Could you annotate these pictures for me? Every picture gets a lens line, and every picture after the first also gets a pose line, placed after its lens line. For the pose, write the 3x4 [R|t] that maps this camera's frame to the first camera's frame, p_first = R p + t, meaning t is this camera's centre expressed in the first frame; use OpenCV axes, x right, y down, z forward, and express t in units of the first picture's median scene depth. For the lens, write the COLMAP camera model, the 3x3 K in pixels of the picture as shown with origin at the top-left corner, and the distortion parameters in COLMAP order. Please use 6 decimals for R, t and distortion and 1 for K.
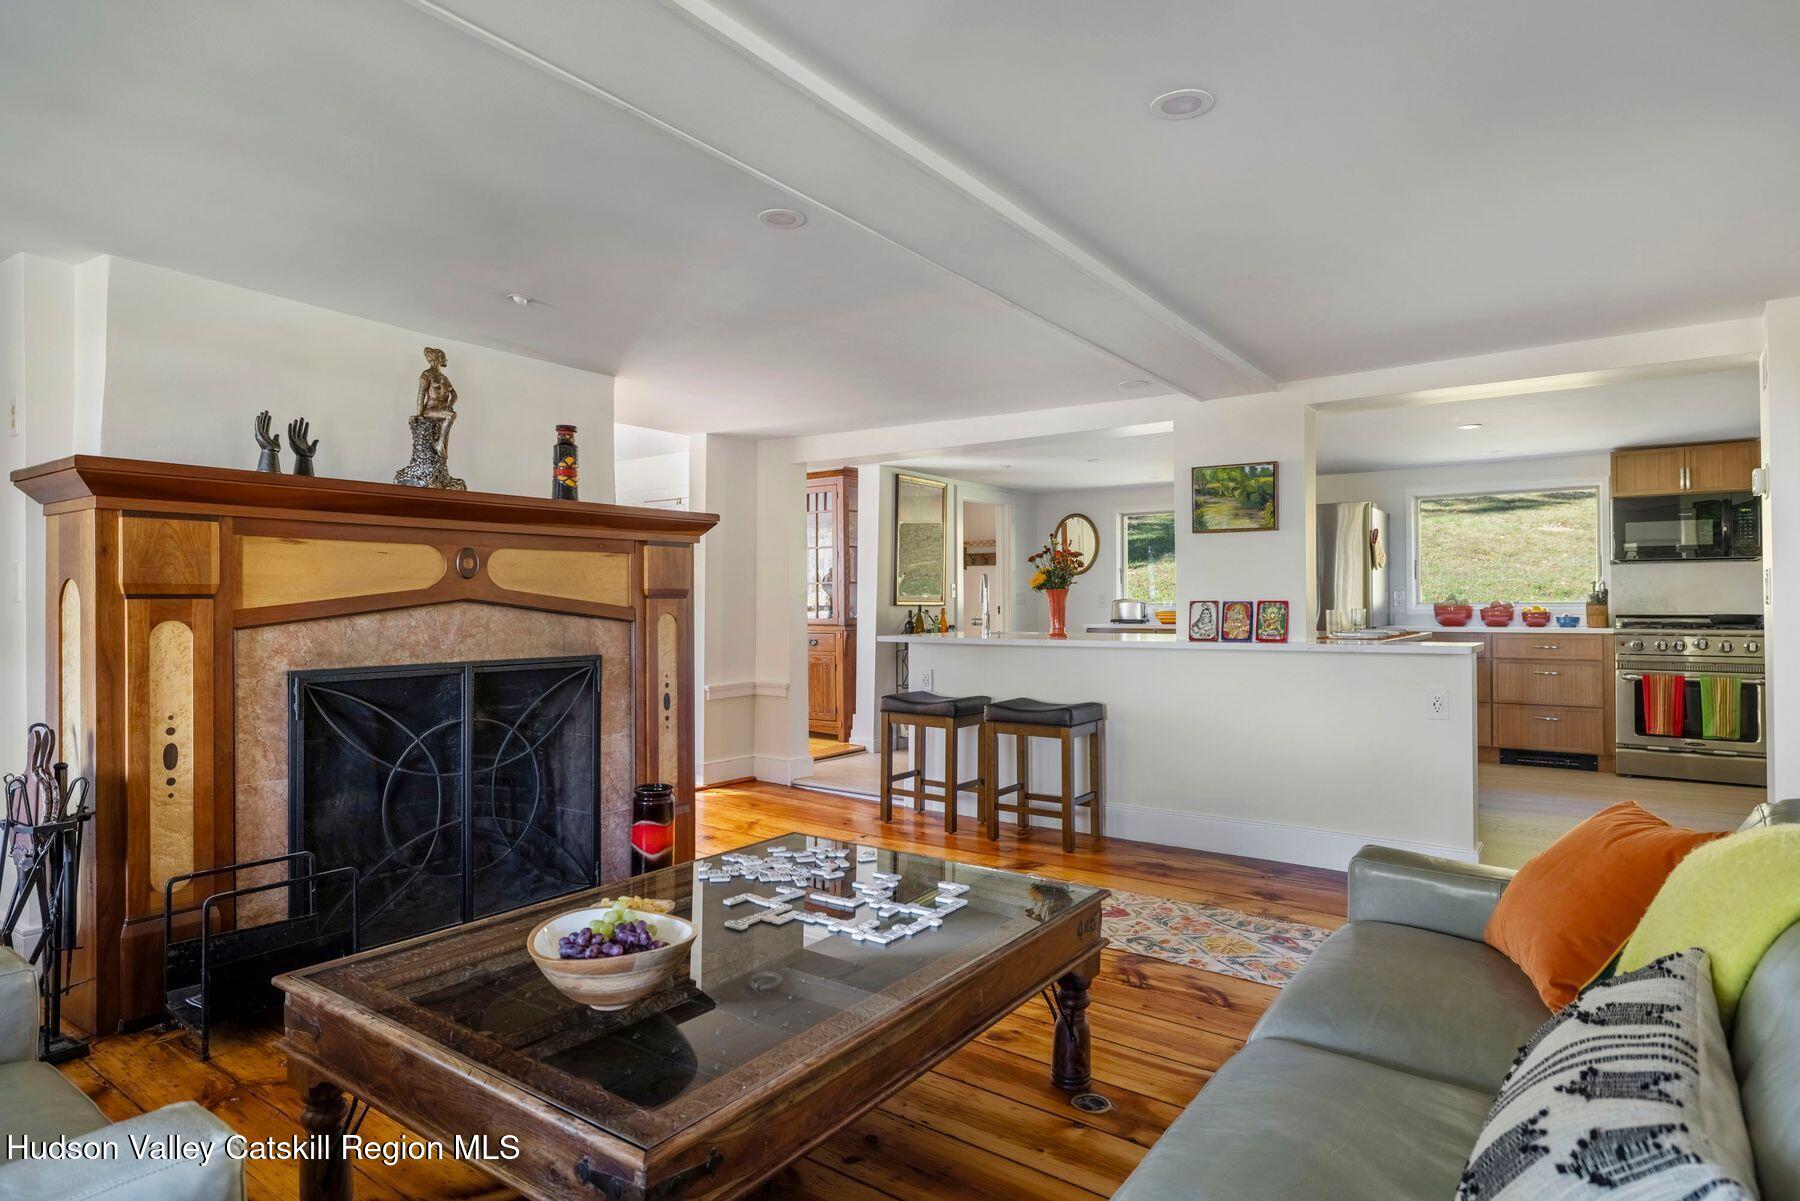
lens RADIAL K [[980.2, 0, 907.0], [0, 980.2, 605.0], [0, 0, 1]] dist [-0.001459, -0.000486]
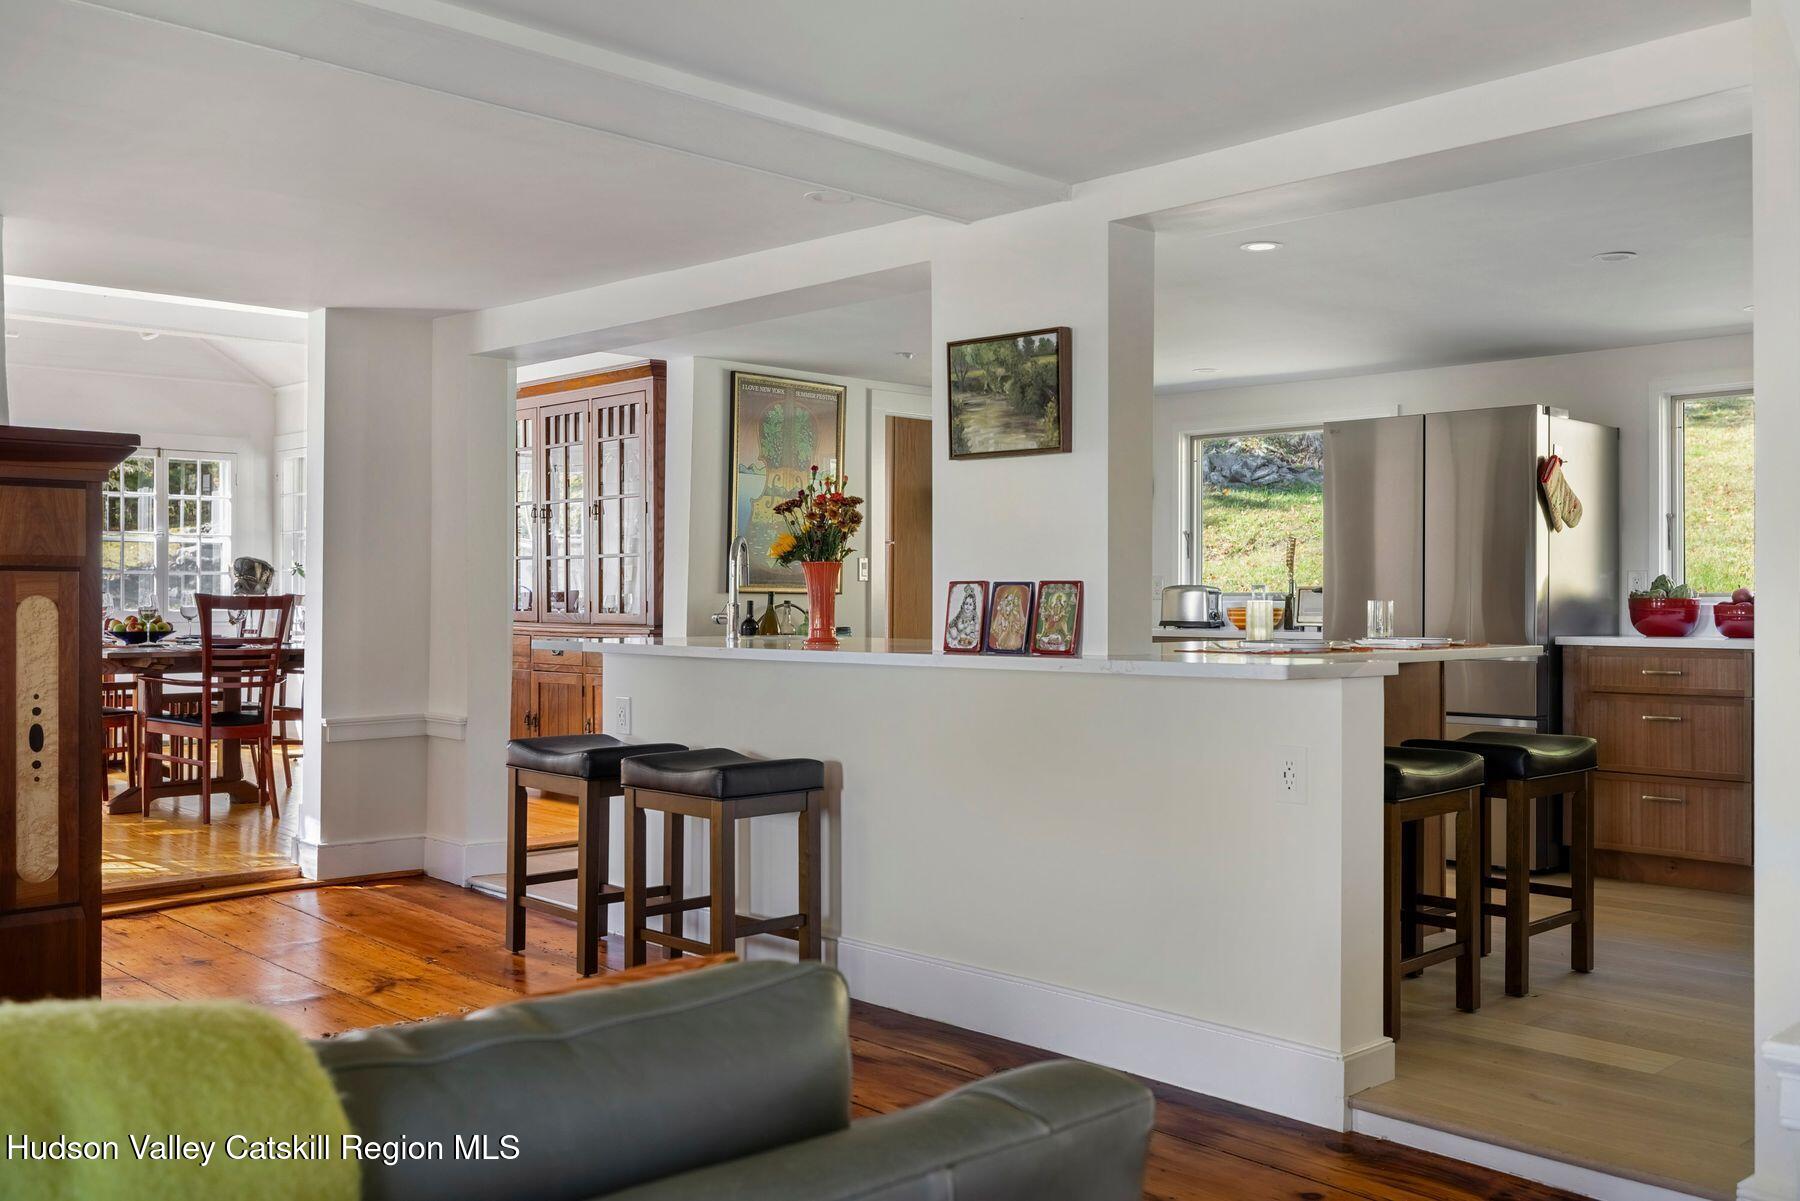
lens RADIAL K [[1621.5, 0, 900.4], [0, 1621.5, 596.7], [0, 0, 1]] dist [-0.008178, 0.002250]
pose [[0.983140, 0.006854, -0.182727, 0.446790], [-0.007364, 0.999971, -0.002113, 0.007136], [0.182707, 0.003423, 0.983161, 0.088590]]
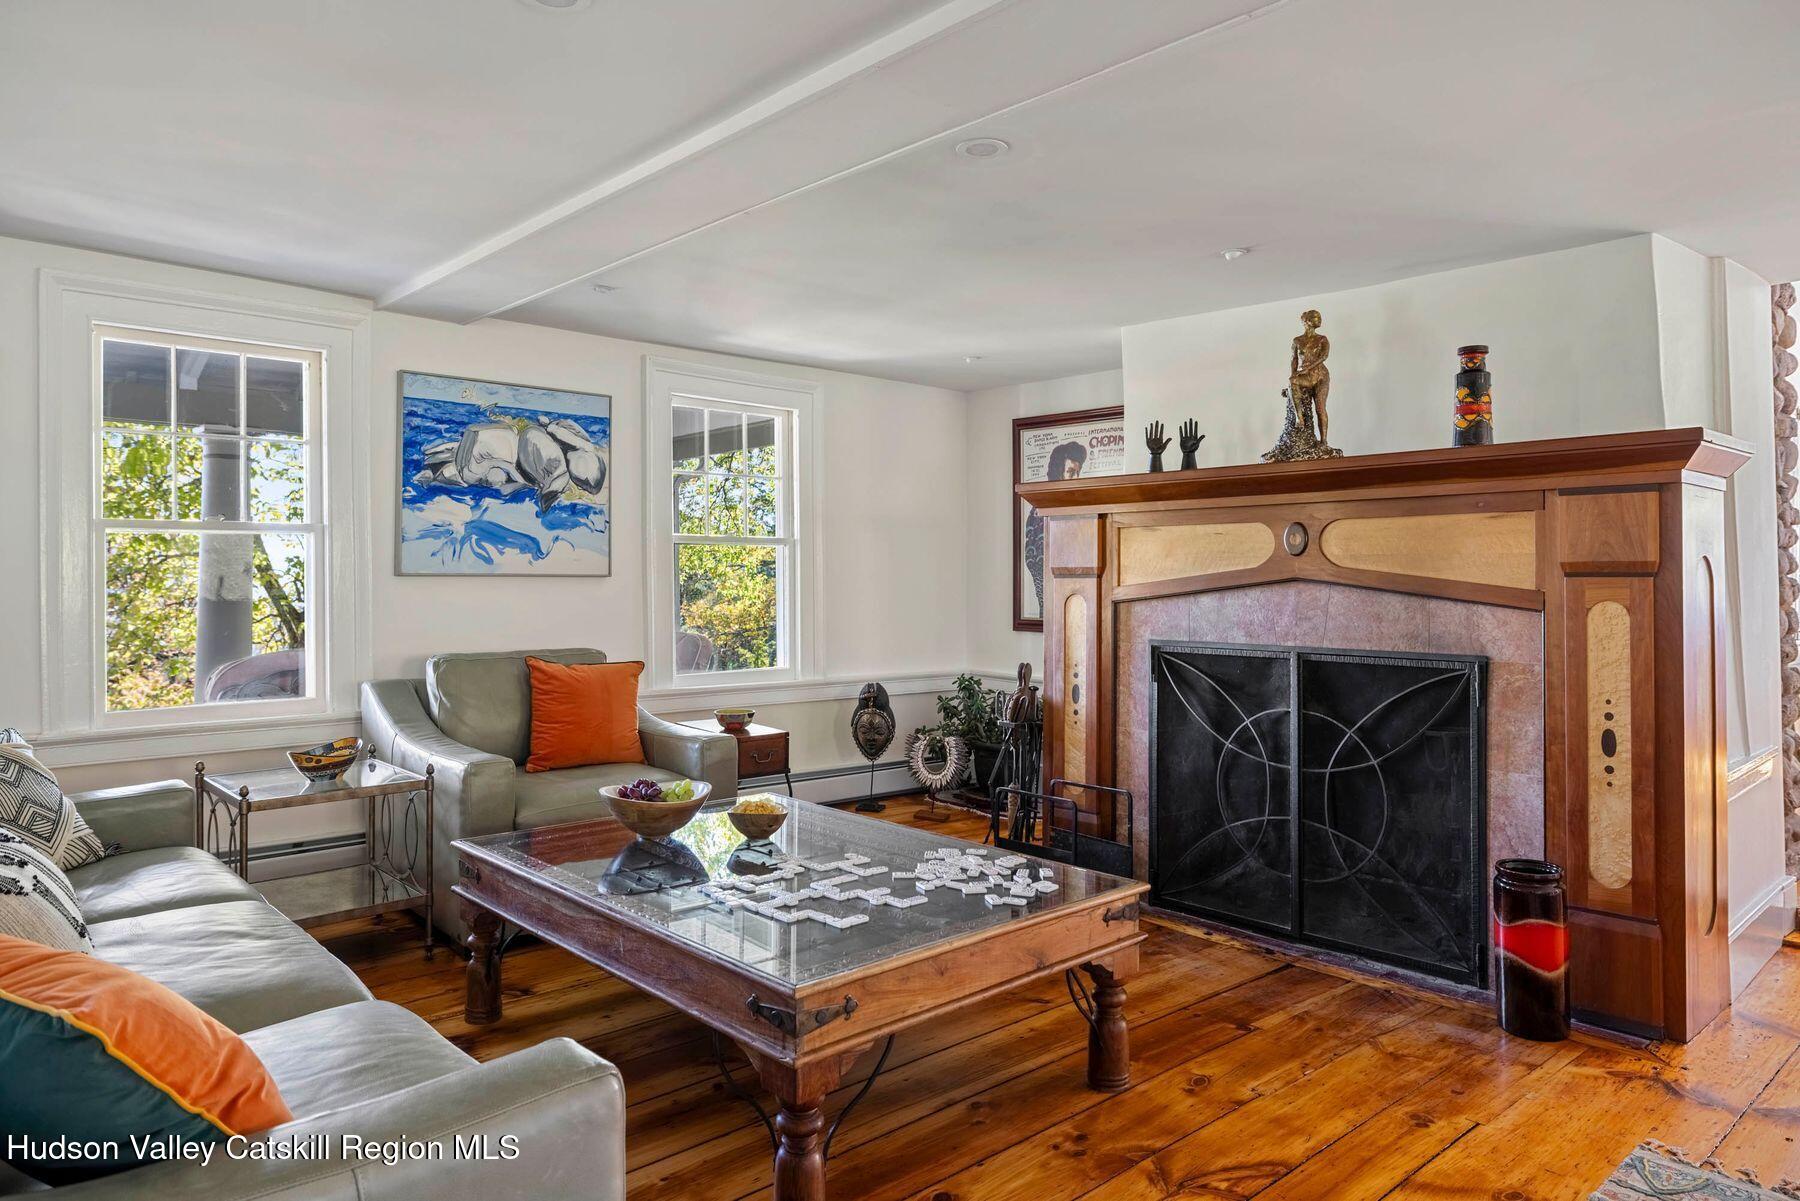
lens RADIAL K [[1155.8, 0, 901.9], [0, 1155.8, 581.4], [0, 0, 1]] dist [0.002392, 0.000970]
pose [[-0.201191, -0.003123, -0.979547, 0.529428], [-0.011109, 0.999938, -0.000907, 0.001535], [0.979489, 0.010699, -0.201213, 0.660874]]
